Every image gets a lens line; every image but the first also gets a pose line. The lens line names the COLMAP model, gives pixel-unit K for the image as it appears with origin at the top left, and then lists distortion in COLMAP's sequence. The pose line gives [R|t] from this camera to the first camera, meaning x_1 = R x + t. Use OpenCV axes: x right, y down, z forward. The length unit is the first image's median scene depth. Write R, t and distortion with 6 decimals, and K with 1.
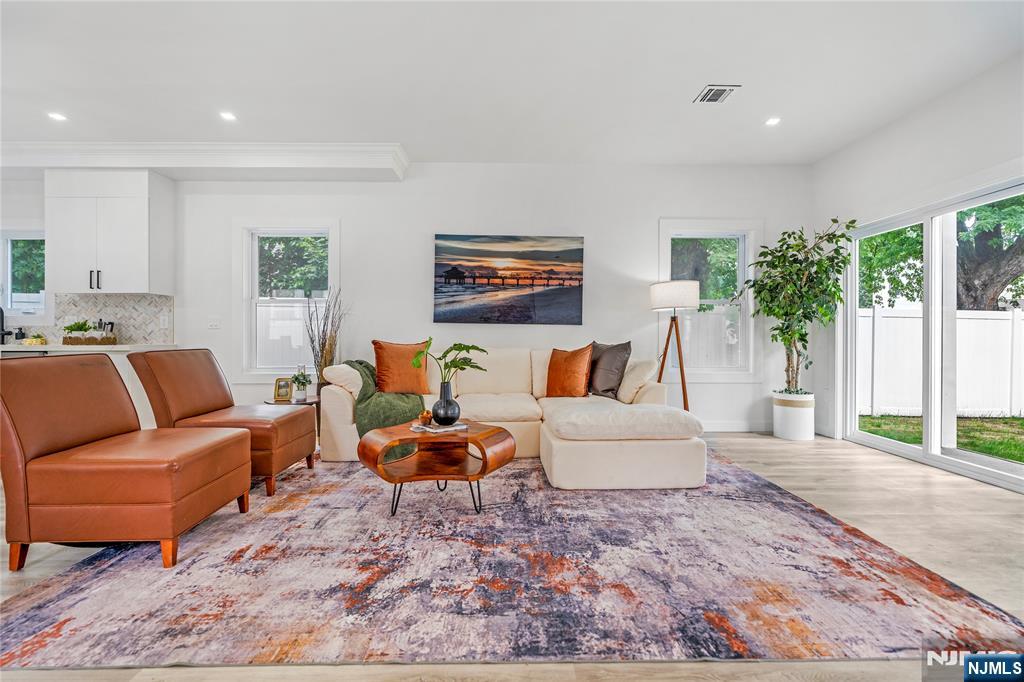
lens RADIAL K [[476.8, 0, 510.7], [0, 476.8, 334.5], [0, 0, 1]] dist [-0.001151, 0.000436]
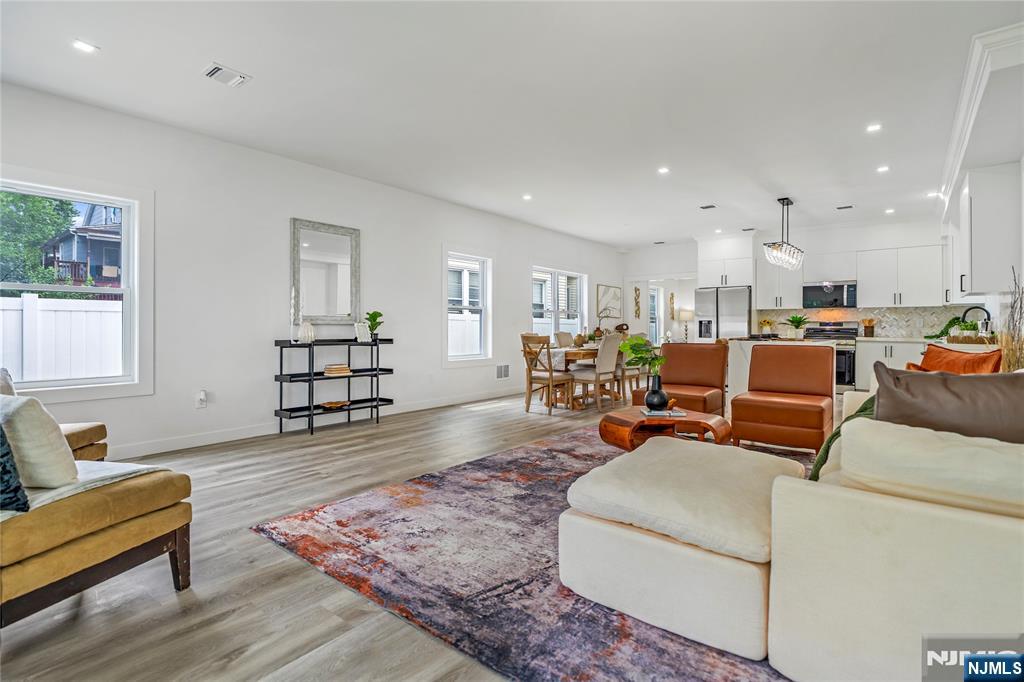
lens RADIAL K [[491.2, 0, 512.5], [0, 491.2, 327.7], [0, 0, 1]] dist [-0.001774, -0.000077]
pose [[-0.643182, -0.002485, -0.765710, 0.944391], [-0.000750, 0.999996, -0.002616, -0.012679], [0.765713, -0.001108, -0.643181, 1.375671]]
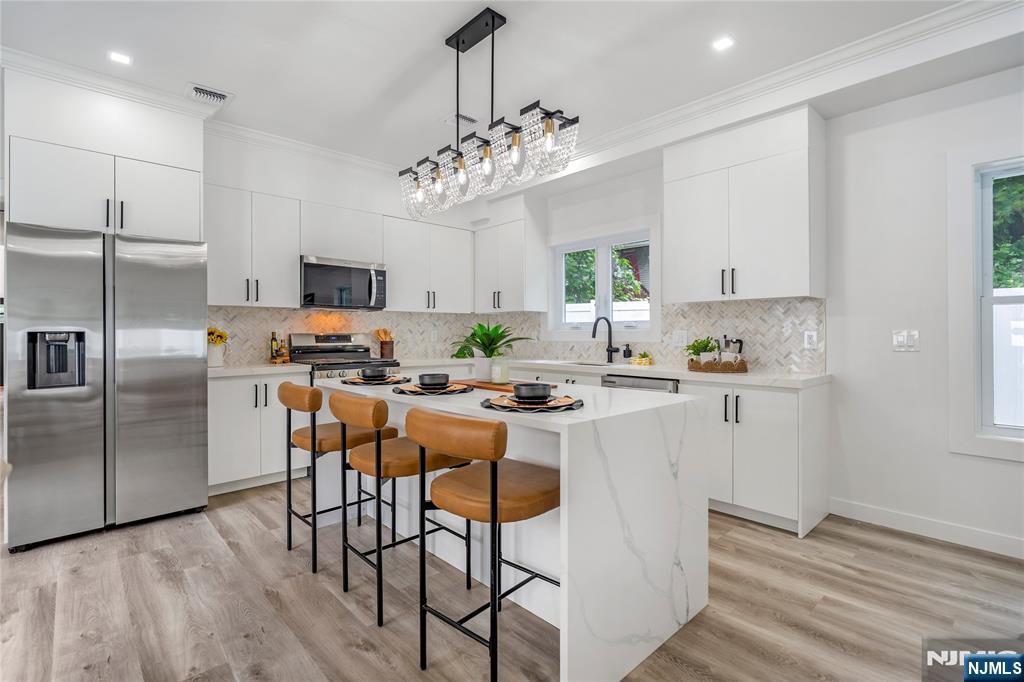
lens RADIAL K [[476.8, 0, 510.7], [0, 476.8, 334.5], [0, 0, 1]] dist [-0.001151, 0.000436]
pose [[0.670549, 0.002831, -0.741860, -0.826094], [0.003178, 0.999973, 0.006689, -0.060985], [0.741859, -0.006843, 0.670521, 0.403849]]
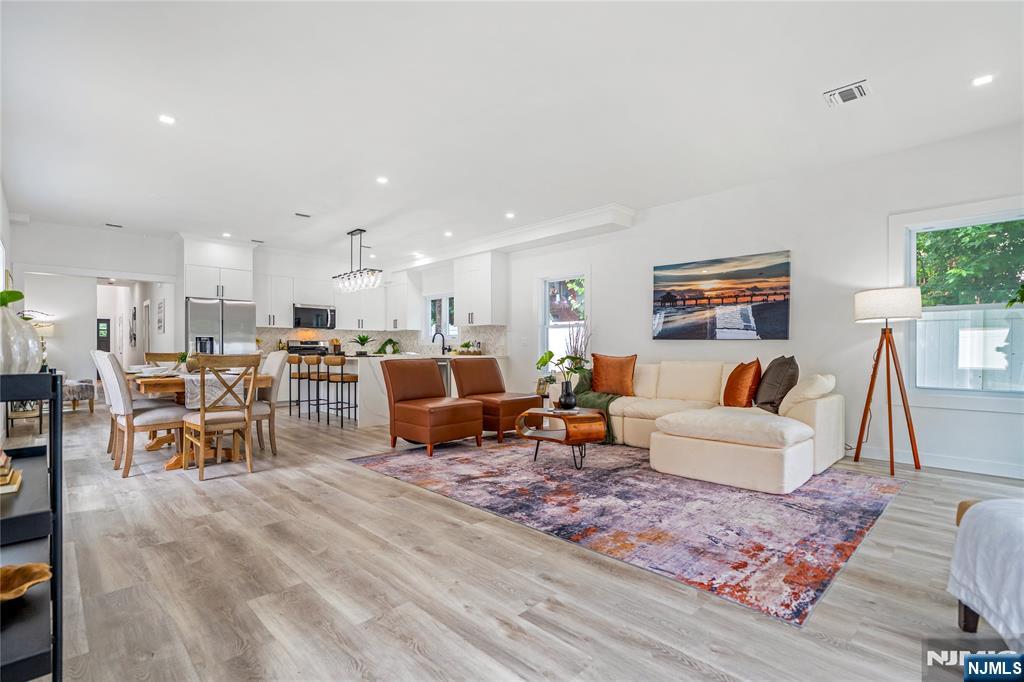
lens RADIAL K [[479.1, 0, 514.1], [0, 479.1, 350.7], [0, 0, 1]] dist [-0.000633, 0.000616]
pose [[0.688787, 0.001598, -0.724962, 0.768361], [0.000273, 0.999997, 0.002464, 0.000339], [0.724964, -0.001895, 0.688784, -0.151801]]
